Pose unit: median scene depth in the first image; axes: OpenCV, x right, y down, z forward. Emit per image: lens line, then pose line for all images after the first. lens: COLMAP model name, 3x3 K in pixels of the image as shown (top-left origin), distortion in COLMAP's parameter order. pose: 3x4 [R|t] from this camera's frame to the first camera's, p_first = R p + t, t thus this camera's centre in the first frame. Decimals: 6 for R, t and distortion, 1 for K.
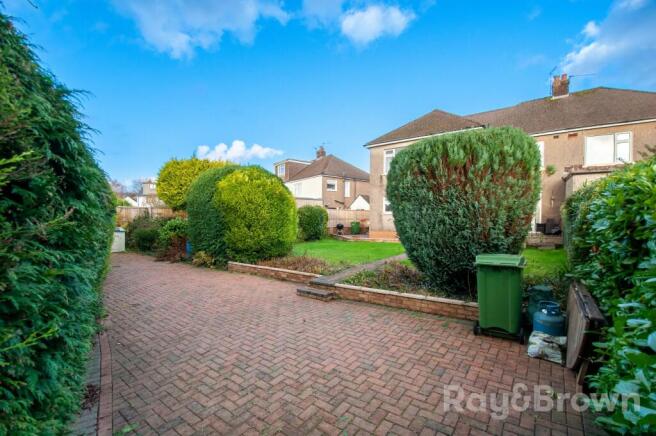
lens RADIAL K [[287.3, 0, 322.8], [0, 287.3, 225.1], [0, 0, 1]] dist [-0.006607, -0.006198]
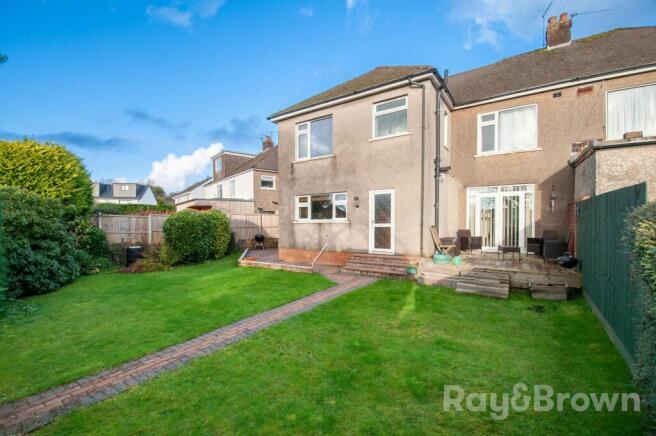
lens RADIAL K [[287.3, 0, 324.8], [0, 287.3, 224.9], [0, 0, 1]] dist [-0.006607, -0.006198]
pose [[0.999471, -0.009764, 0.031023, 0.313317], [0.009881, 0.999945, -0.003635, -0.036783], [-0.030986, 0.003940, 0.999512, 0.424192]]
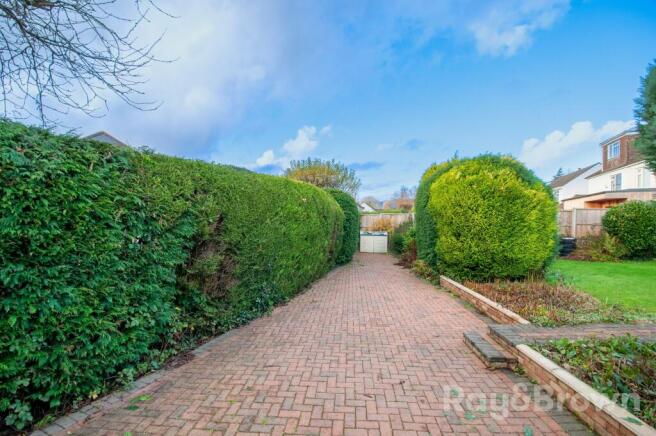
lens RADIAL K [[287.3, 0, 325.8], [0, 287.3, 224.6], [0, 0, 1]] dist [-0.006607, -0.006198]
pose [[0.534989, 0.000926, -0.844858, 0.129623], [-0.011260, 0.999918, -0.006034, -0.009491], [0.844784, 0.012741, 0.534956, 0.155386]]
